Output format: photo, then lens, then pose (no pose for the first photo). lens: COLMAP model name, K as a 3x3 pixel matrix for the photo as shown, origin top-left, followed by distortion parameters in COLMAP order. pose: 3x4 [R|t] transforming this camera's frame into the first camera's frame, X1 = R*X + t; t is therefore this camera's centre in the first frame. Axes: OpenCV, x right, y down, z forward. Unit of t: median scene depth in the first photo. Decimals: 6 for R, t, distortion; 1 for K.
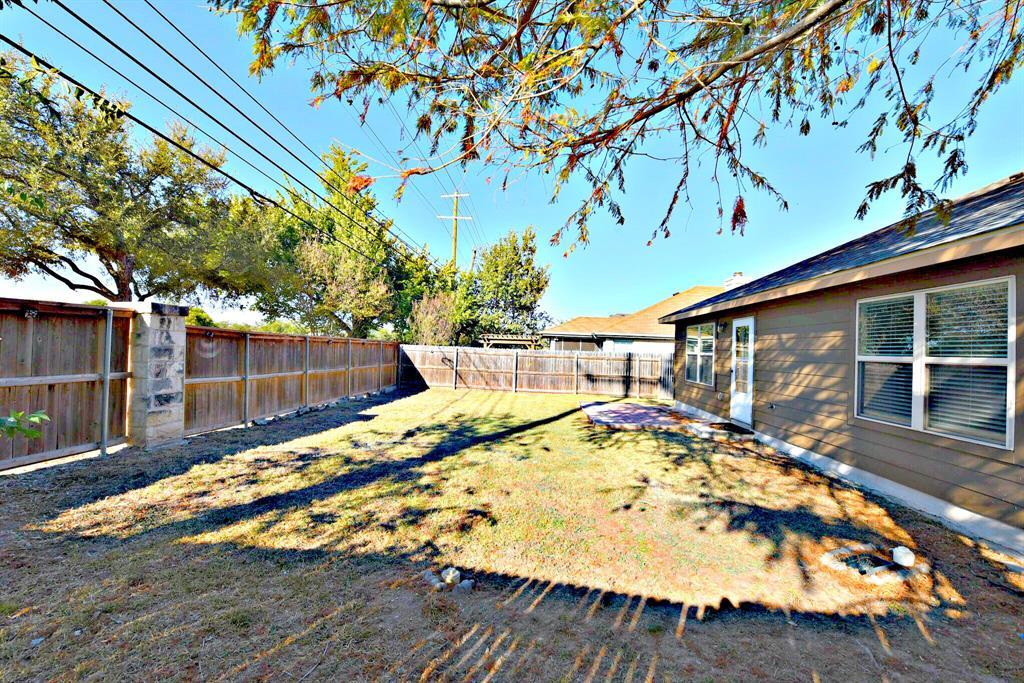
lens RADIAL K [[405.2, 0, 512.4], [0, 405.2, 343.8], [0, 0, 1]] dist [-0.019573, -0.001147]
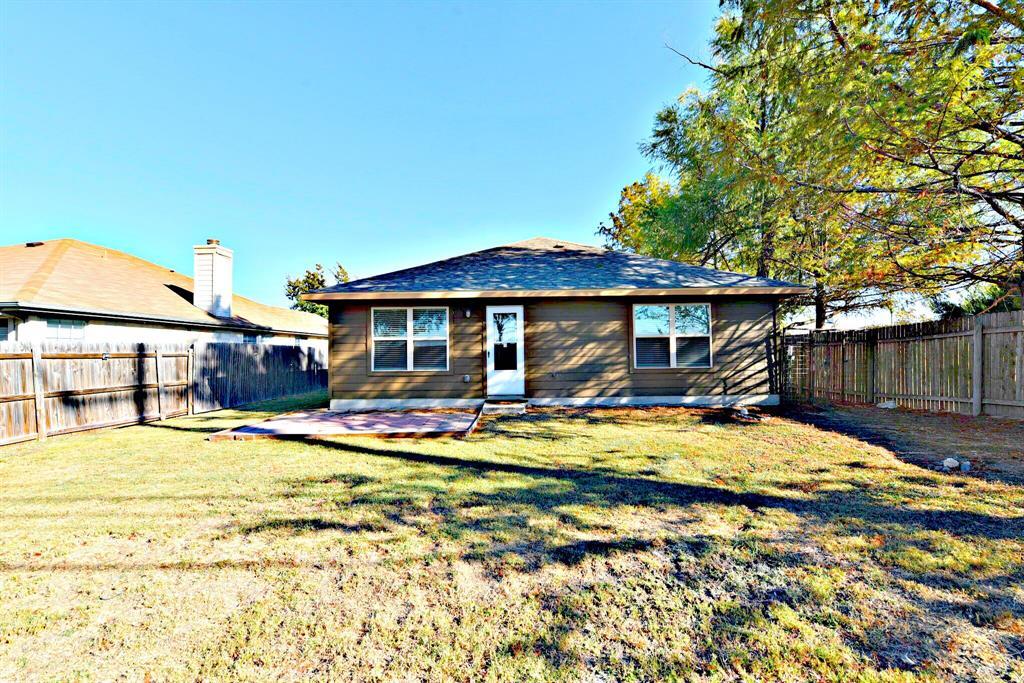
lens RADIAL K [[405.2, 0, 512.4], [0, 405.2, 348.5], [0, 0, 1]] dist [-0.019573, -0.001147]
pose [[-0.071035, -0.022765, 0.997214, -0.742290], [-0.001506, 0.999741, 0.022715, 0.038814], [-0.997473, 0.000112, -0.071051, 1.332376]]
